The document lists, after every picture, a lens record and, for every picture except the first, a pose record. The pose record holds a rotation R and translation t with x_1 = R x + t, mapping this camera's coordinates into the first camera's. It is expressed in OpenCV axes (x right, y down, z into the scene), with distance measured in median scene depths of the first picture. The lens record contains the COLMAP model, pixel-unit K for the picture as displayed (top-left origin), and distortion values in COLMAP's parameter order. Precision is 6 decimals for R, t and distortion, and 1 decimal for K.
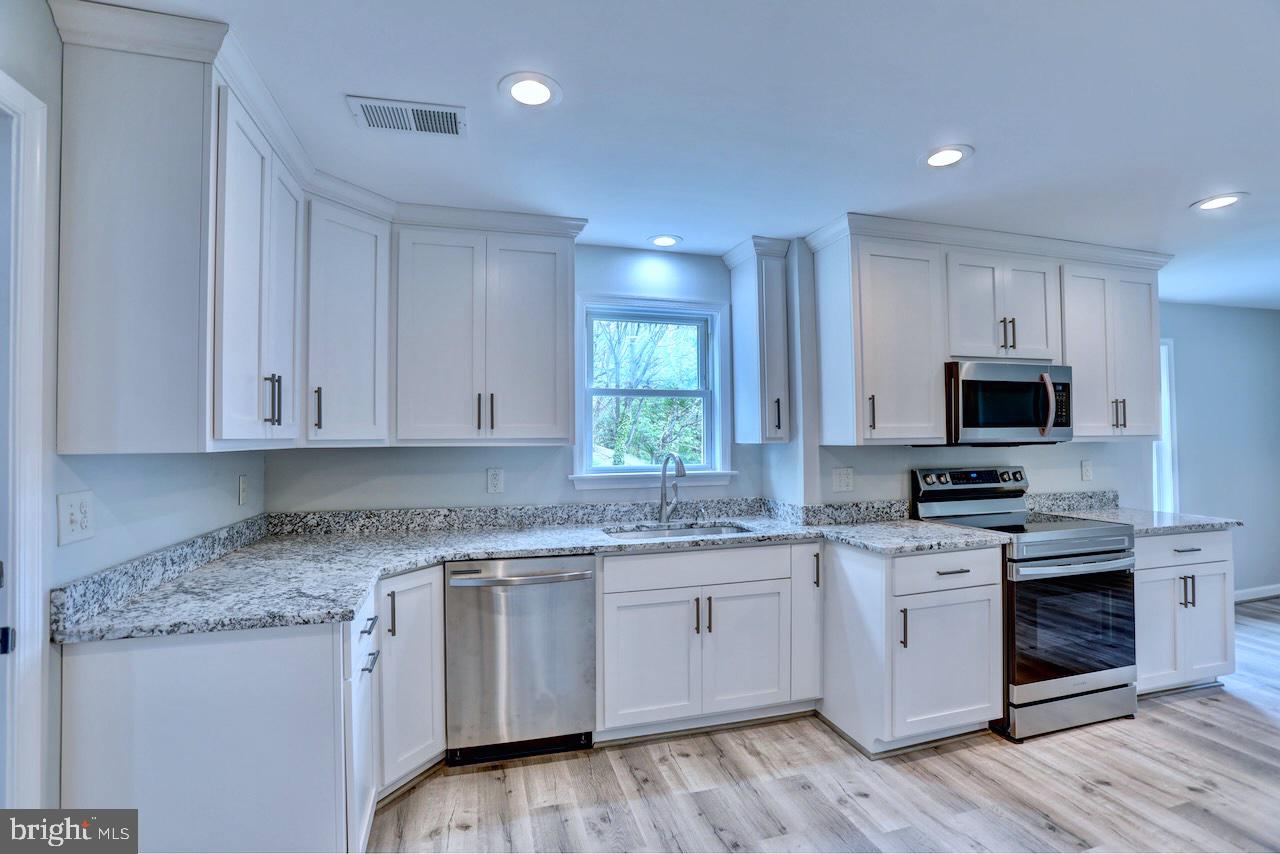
lens RADIAL K [[577.4, 0, 634.1], [0, 577.4, 420.0], [0, 0, 1]] dist [-0.030652, 0.002178]
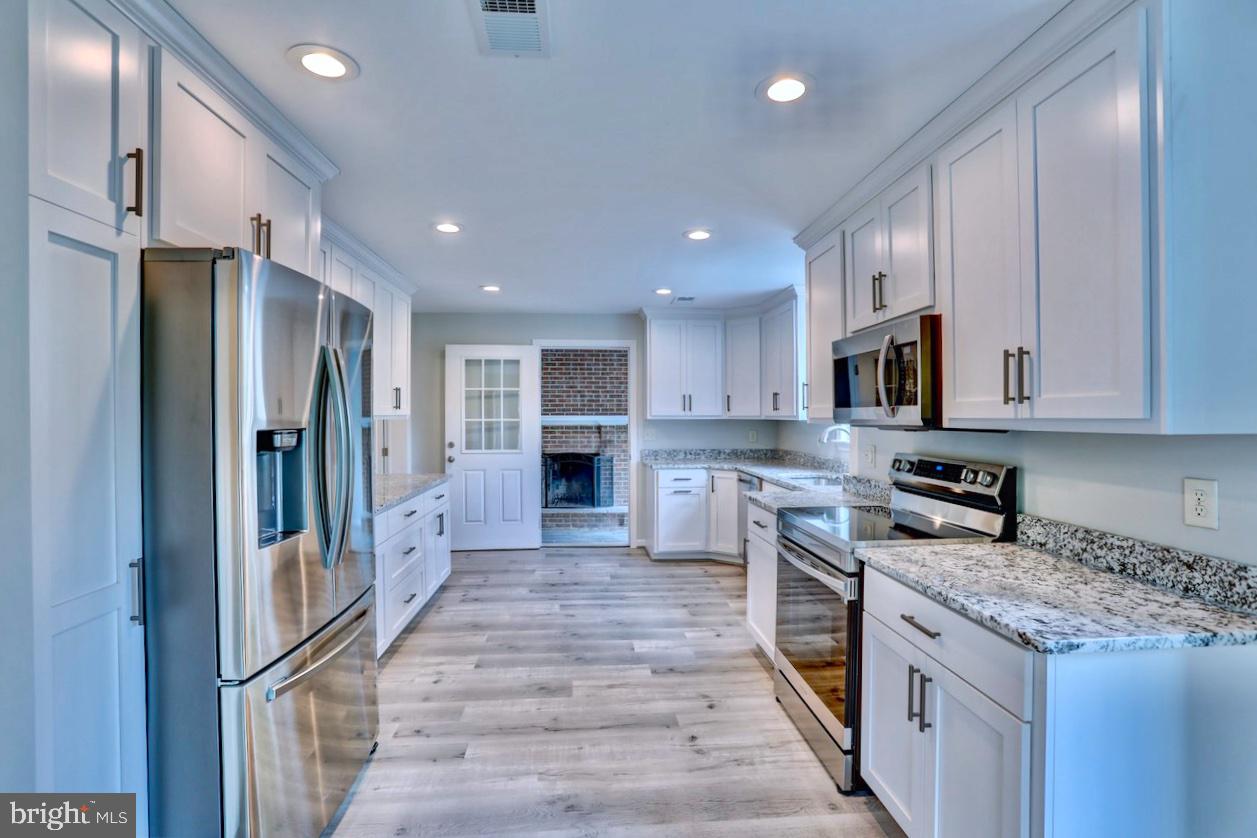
lens RADIAL K [[567.1, 0, 623.2], [0, 567.1, 418.4], [0, 0, 1]] dist [-0.030652, 0.002178]
pose [[-0.189786, 0.012332, -0.981748, 1.626883], [0.027131, 0.999605, 0.007311, 0.015324], [0.981451, -0.025248, -0.190045, 0.841622]]
